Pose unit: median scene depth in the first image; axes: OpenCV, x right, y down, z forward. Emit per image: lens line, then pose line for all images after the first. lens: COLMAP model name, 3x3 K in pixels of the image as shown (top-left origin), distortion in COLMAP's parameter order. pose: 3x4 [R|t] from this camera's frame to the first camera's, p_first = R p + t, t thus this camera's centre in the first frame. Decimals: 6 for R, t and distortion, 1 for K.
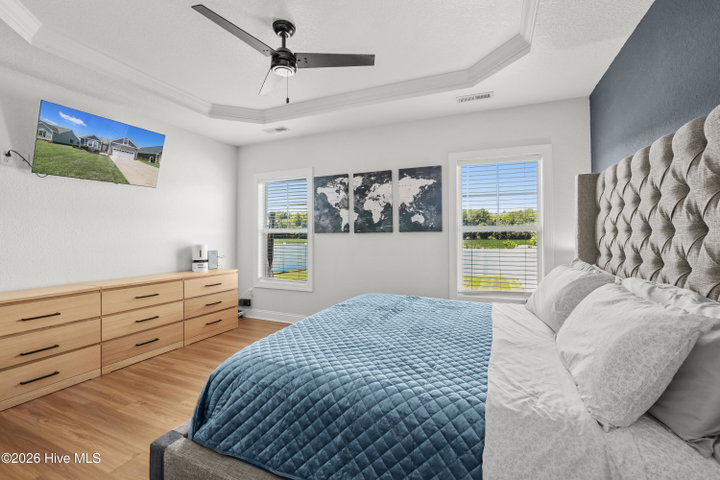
lens RADIAL K [[309.1, 0, 359.1], [0, 309.1, 221.5], [0, 0, 1]] dist [-0.027826, 0.003880]
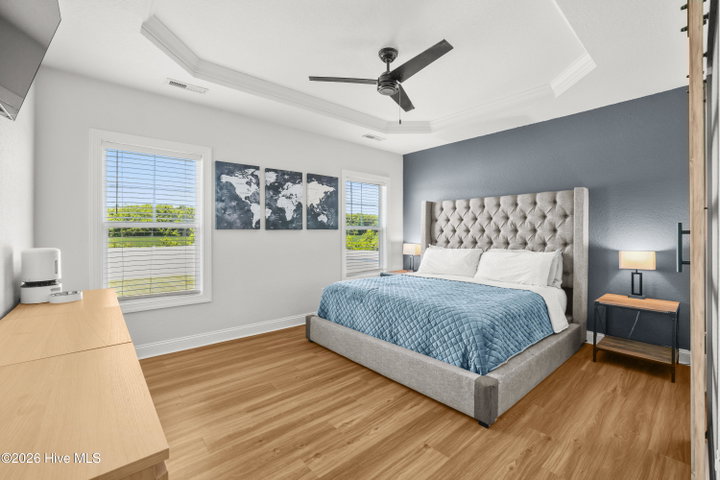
lens RADIAL K [[309.1, 0, 354.6], [0, 309.1, 226.9], [0, 0, 1]] dist [-0.027826, 0.003880]
pose [[0.440434, 0.017499, 0.897614, -0.770471], [-0.042160, 0.999110, 0.001209, 0.015930], [-0.896794, -0.038375, 0.440780, 0.334109]]
